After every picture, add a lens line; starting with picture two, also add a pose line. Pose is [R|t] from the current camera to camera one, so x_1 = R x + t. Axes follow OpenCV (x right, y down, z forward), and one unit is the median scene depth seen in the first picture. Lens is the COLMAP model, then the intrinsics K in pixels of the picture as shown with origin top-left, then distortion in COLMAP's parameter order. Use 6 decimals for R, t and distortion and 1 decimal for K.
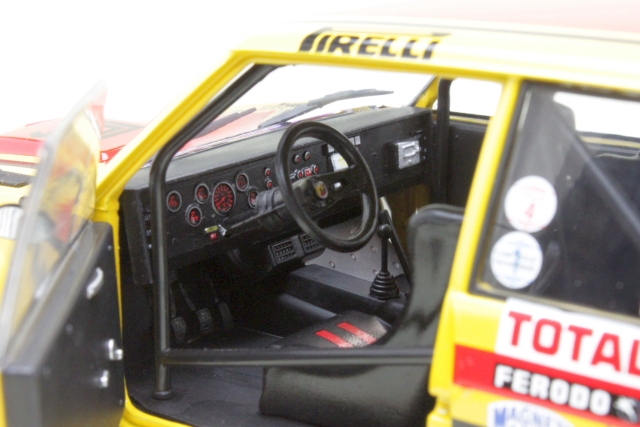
lens RADIAL K [[1585.4, 0, 320.0], [0, 1585.4, 213.5], [0, 0, 1]] dist [-0.003689, -0.311735]
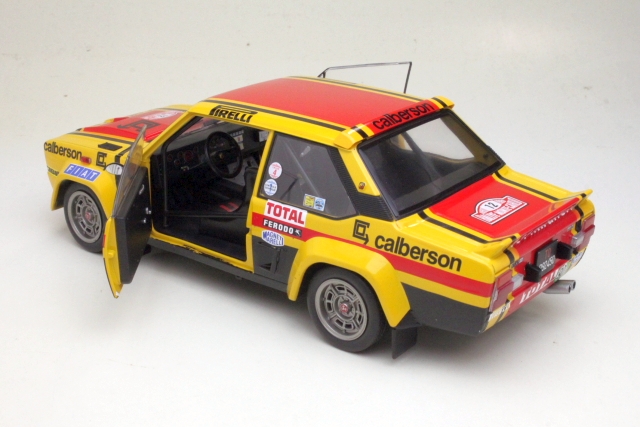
lens RADIAL K [[1062.0, 0, 320.0], [0, 1062.0, 213.5], [0, 0, 1]] dist [-0.004899, 0.000623]
pose [[0.999495, 0.015673, 0.027629, 0.140922], [-0.018376, 0.994772, 0.100457, -0.118612], [-0.025910, -0.100914, 0.994558, -1.016080]]
